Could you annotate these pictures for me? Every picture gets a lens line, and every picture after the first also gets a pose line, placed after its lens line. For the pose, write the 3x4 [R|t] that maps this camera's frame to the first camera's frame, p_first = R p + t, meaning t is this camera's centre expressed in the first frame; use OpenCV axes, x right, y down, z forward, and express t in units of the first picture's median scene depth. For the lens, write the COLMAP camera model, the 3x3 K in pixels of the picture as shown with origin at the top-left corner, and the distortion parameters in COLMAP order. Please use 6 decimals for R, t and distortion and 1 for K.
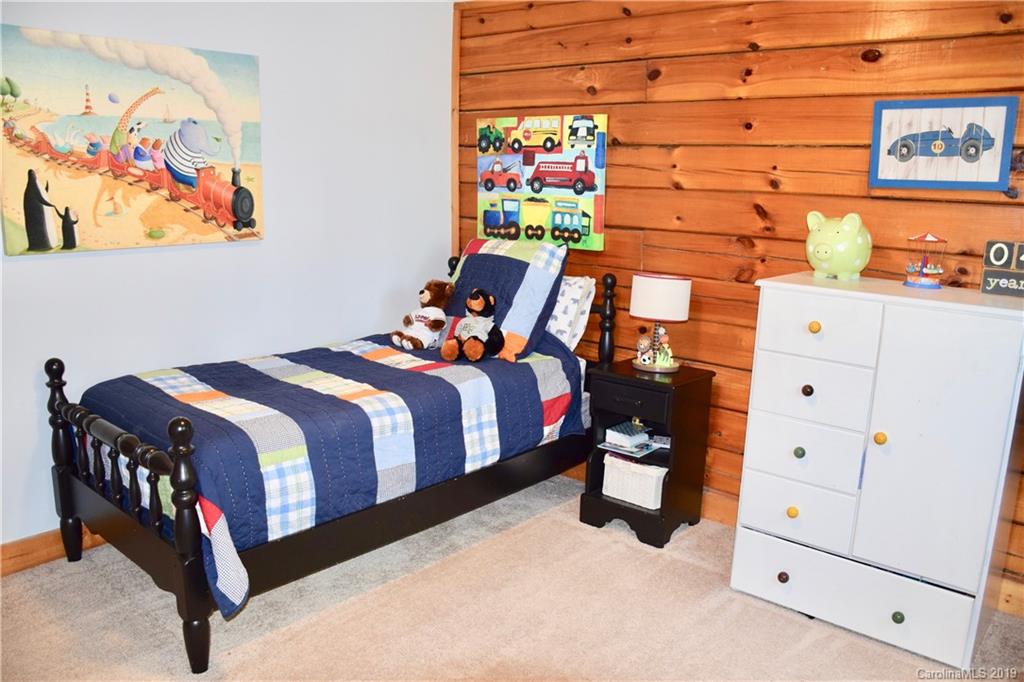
lens RADIAL K [[805.1, 0, 516.8], [0, 805.1, 341.5], [0, 0, 1]] dist [-0.141865, 0.100033]
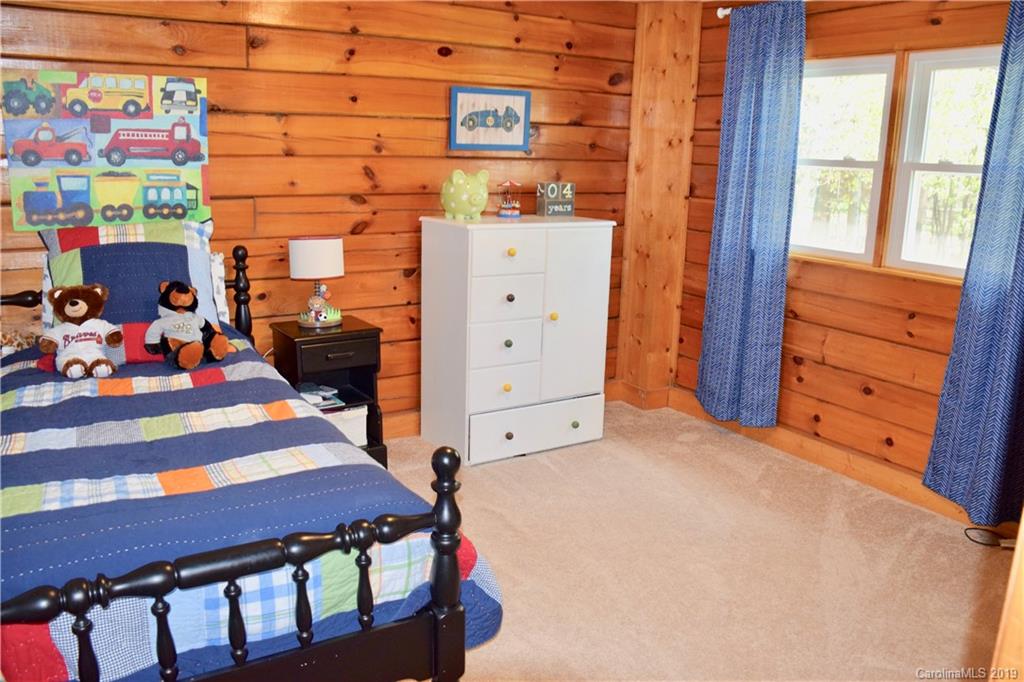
lens RADIAL K [[805.1, 0, 513.6], [0, 805.1, 343.3], [0, 0, 1]] dist [-0.141865, 0.100033]
pose [[0.299630, -0.236982, 0.924154, -0.698181], [0.173480, 0.966044, 0.191478, -0.095626], [-0.938151, 0.102950, 0.330568, 0.381865]]
